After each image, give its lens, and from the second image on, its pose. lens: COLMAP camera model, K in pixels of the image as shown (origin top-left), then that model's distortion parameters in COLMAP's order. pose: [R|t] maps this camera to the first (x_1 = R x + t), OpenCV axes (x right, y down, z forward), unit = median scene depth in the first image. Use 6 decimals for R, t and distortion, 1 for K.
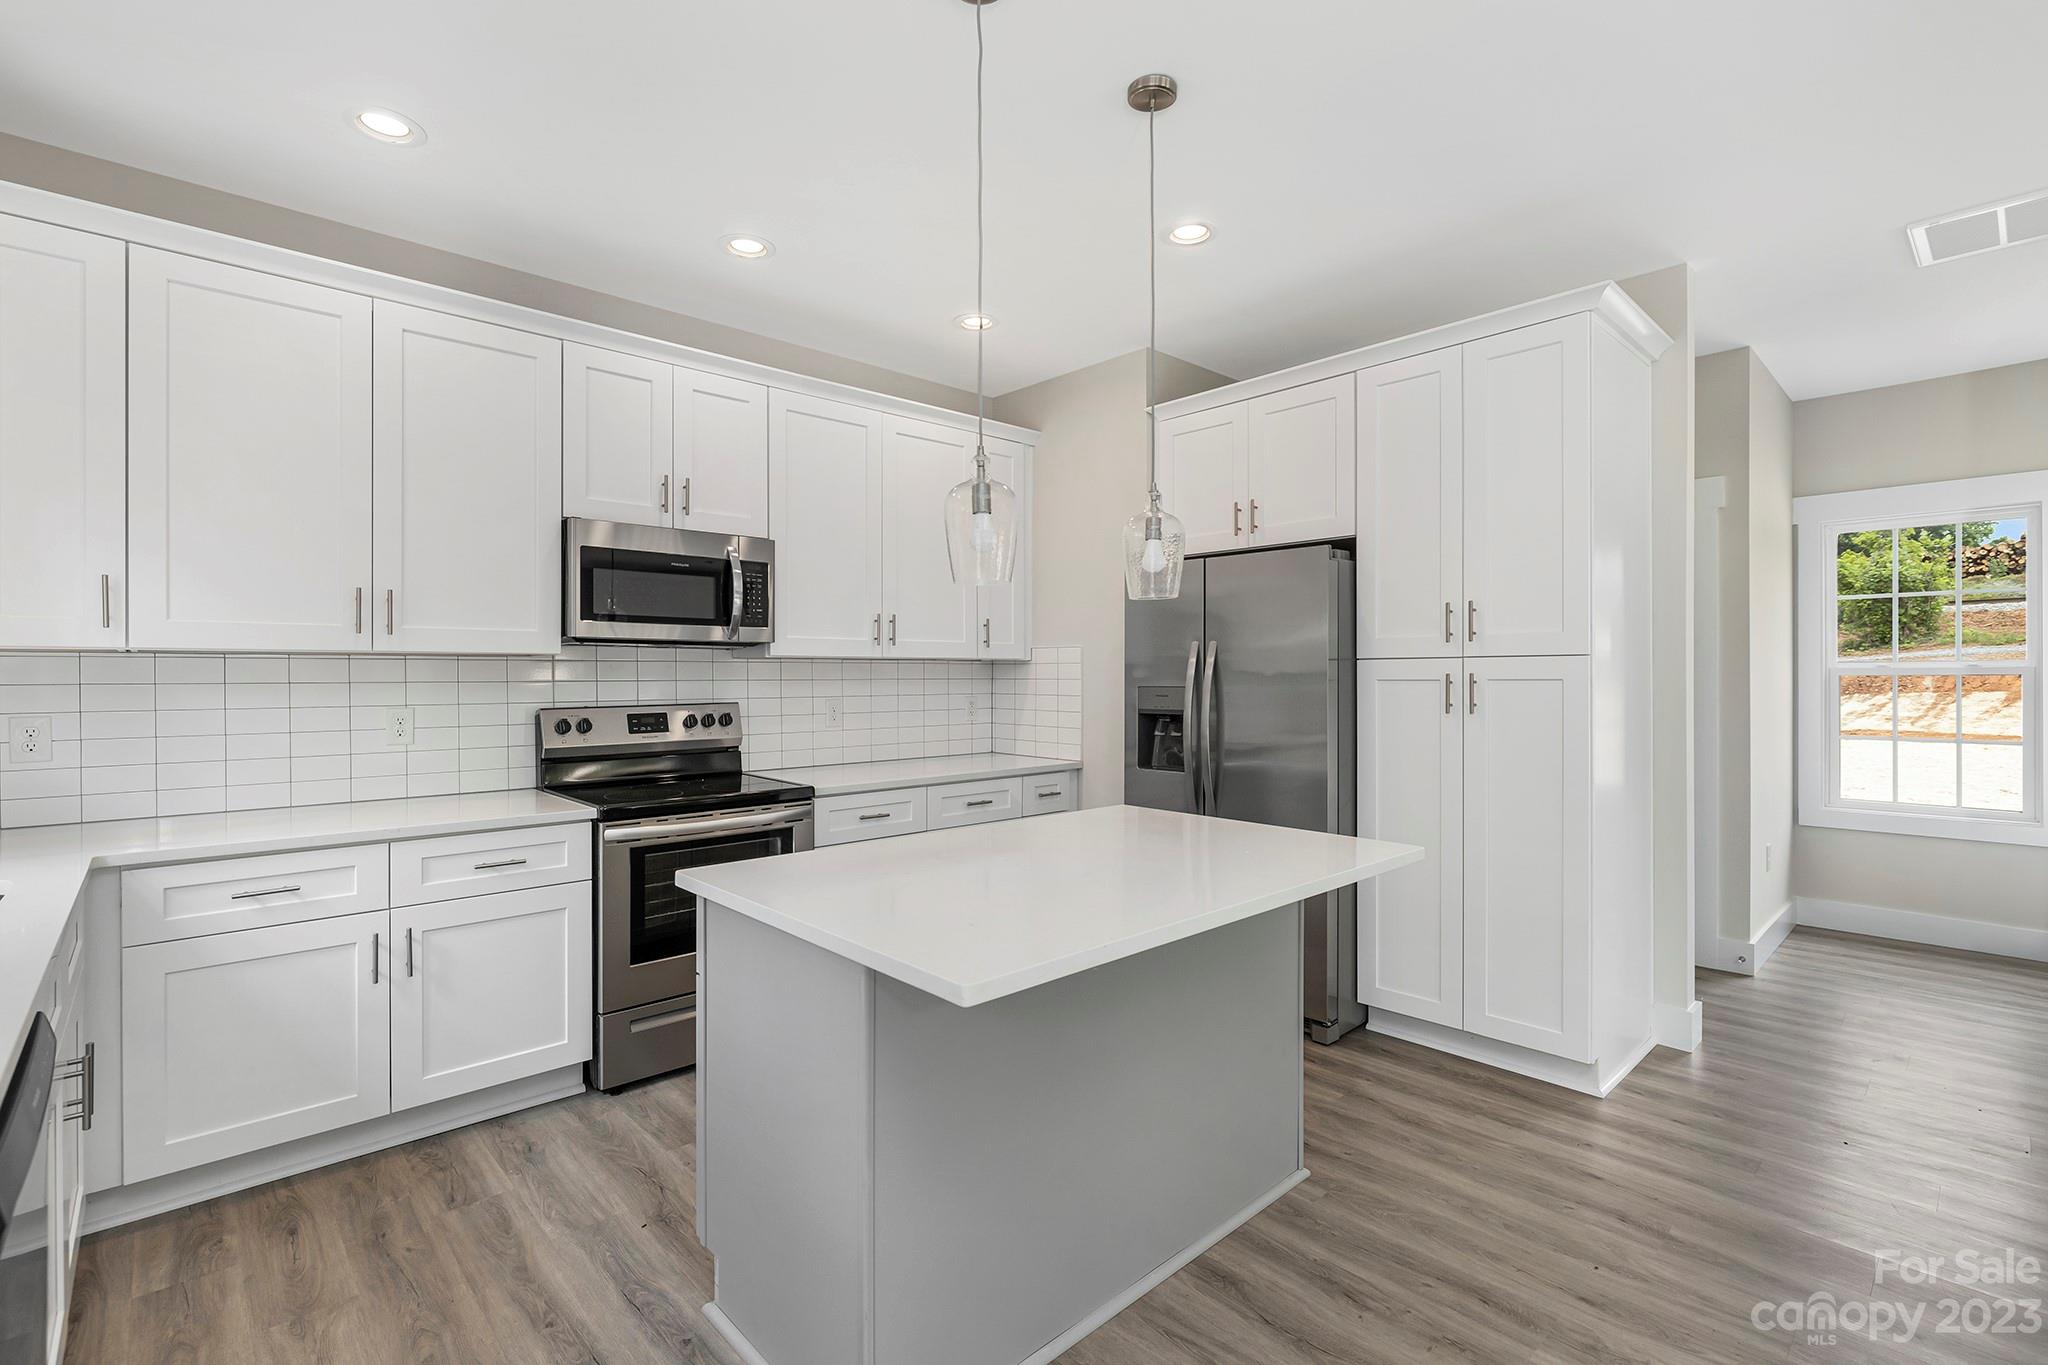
lens RADIAL K [[927.8, 0, 1024.0], [0, 927.8, 682.5], [0, 0, 1]] dist [0.000053, 0.000011]
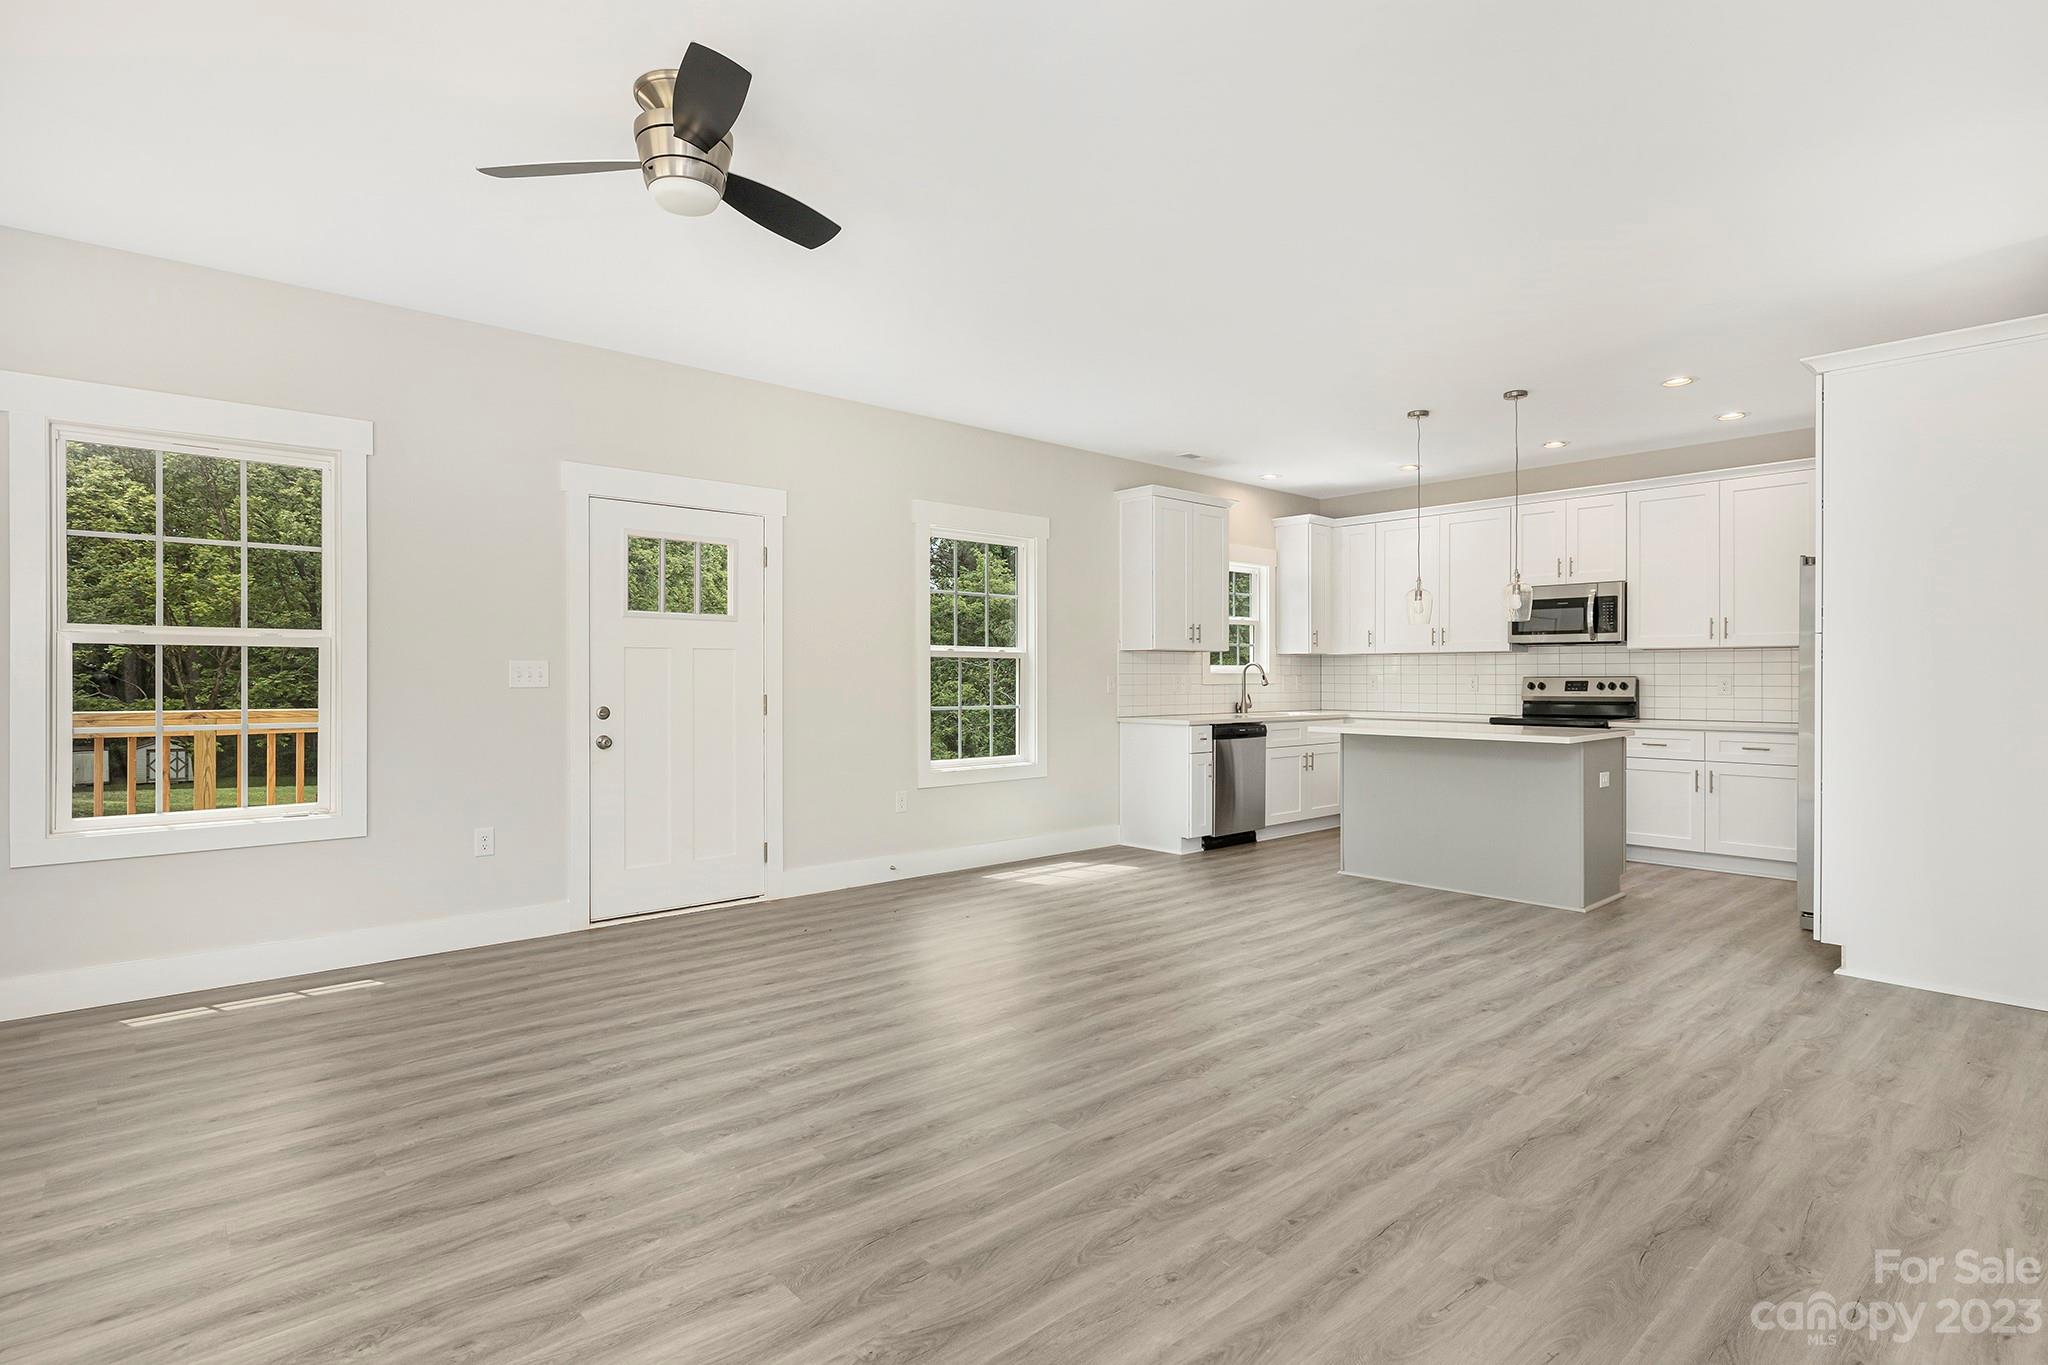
lens RADIAL K [[1006.5, 0, 1024.0], [0, 1006.5, 682.5], [0, 0, 1]] dist [0.000021, -0.000010]
pose [[-0.040733, 0.013803, -0.999075, 1.701799], [-0.001104, 0.999903, 0.013860, 0.009785], [0.999169, 0.001667, -0.040714, -0.033349]]
